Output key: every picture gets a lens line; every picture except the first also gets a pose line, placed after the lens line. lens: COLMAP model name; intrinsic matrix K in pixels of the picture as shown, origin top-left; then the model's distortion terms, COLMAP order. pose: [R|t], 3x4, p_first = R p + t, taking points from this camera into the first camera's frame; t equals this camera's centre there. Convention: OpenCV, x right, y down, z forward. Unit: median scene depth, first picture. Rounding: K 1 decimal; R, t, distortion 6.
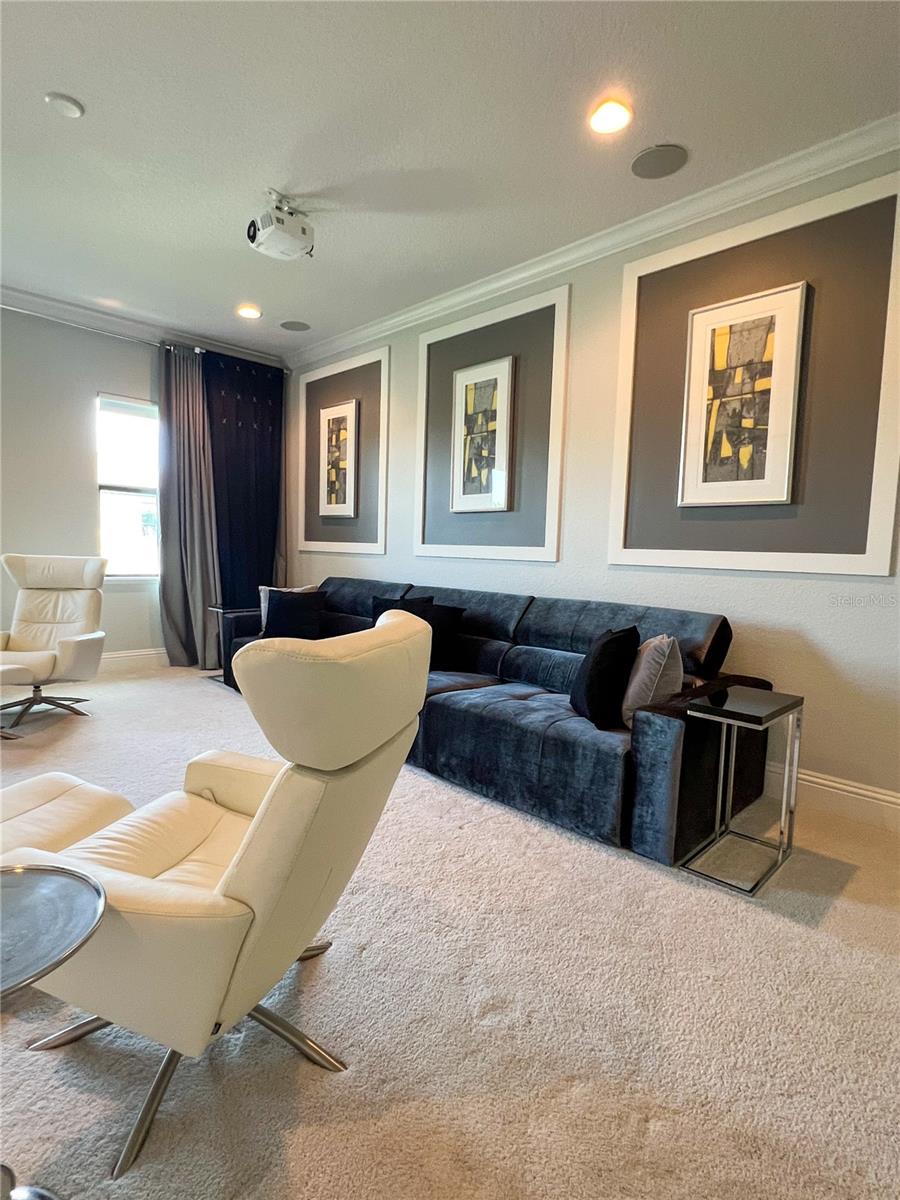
lens RADIAL K [[614.3, 0, 450.0], [0, 614.3, 600.0], [0, 0, 1]] dist [0.001441, 0.000195]
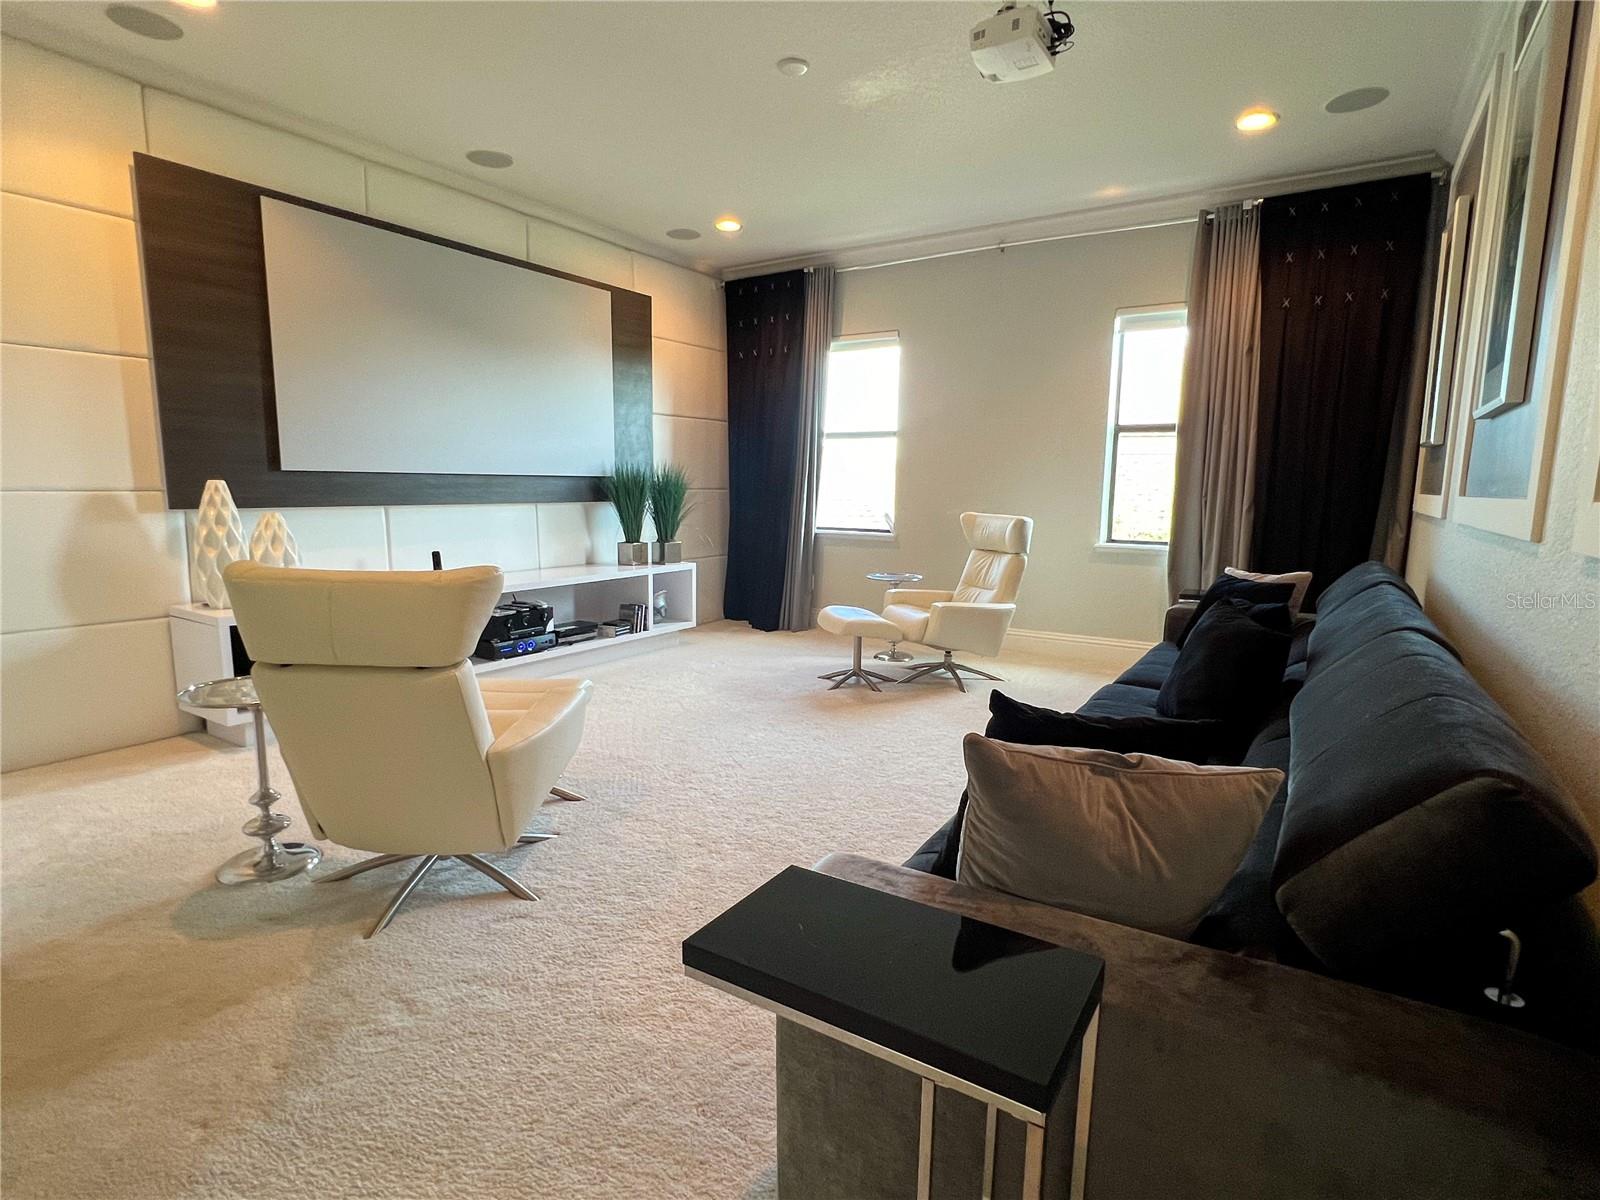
lens RADIAL K [[819.0, 0, 800.0], [0, 819.0, 600.0], [0, 0, 1]] dist [0.001441, 0.000195]
pose [[0.229601, 0.107380, -0.967343, 0.390860], [-0.083519, 0.992403, 0.090339, -0.026766], [0.969695, 0.060049, 0.236825, 0.368852]]
